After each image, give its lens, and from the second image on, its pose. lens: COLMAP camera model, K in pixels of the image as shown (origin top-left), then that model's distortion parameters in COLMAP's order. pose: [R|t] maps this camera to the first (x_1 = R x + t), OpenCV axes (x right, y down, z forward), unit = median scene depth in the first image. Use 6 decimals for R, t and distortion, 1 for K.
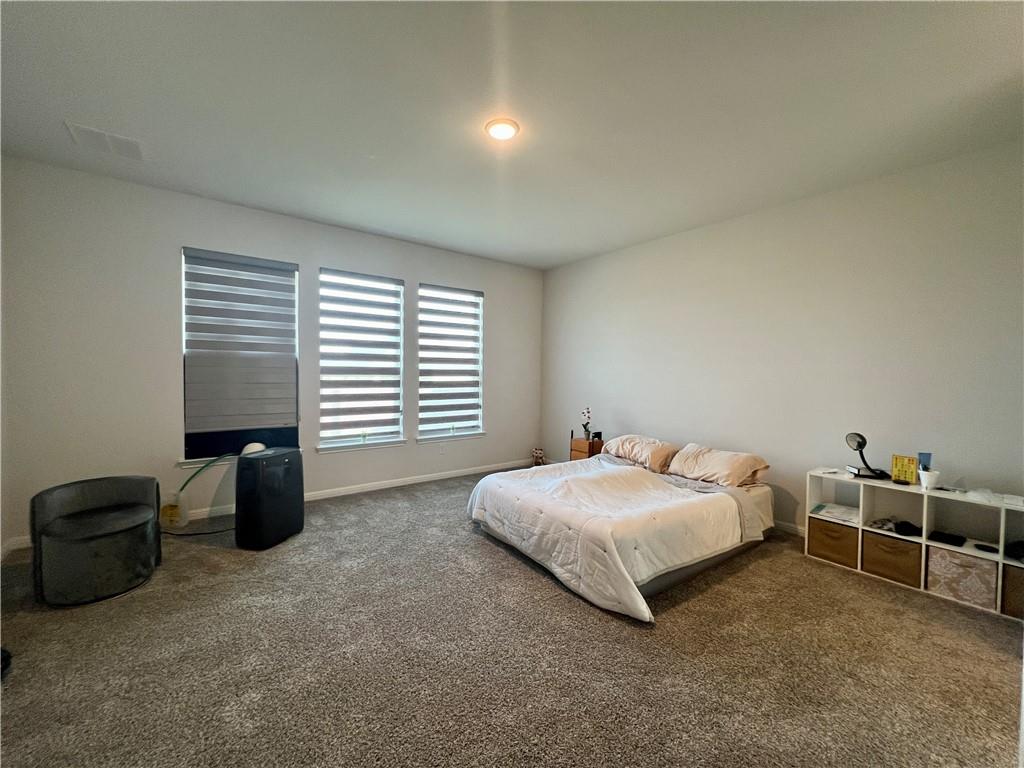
lens RADIAL K [[410.2, 0, 511.1], [0, 410.2, 382.9], [0, 0, 1]] dist [-0.009711, 0.000068]
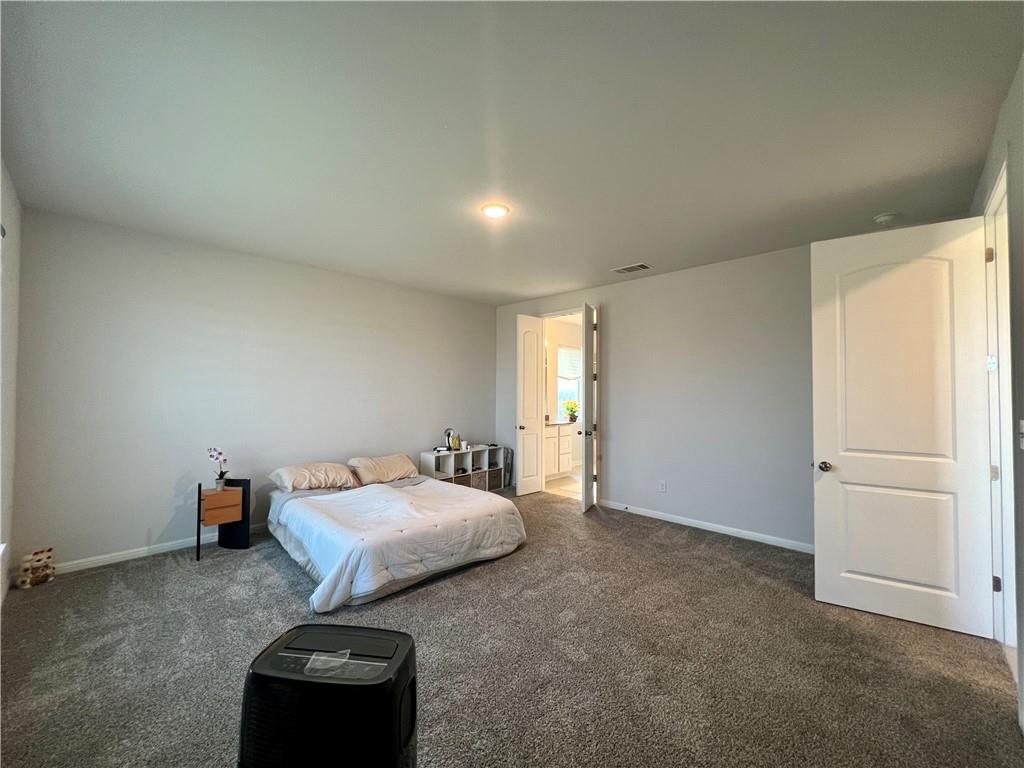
lens RADIAL K [[410.2, 0, 511.8], [0, 410.2, 389.2], [0, 0, 1]] dist [-0.009711, 0.000068]
pose [[-0.189459, 0.010280, 0.981835, -1.201108], [0.008597, 0.999924, -0.008811, -0.054550], [-0.981851, 0.006772, -0.189533, 1.172852]]
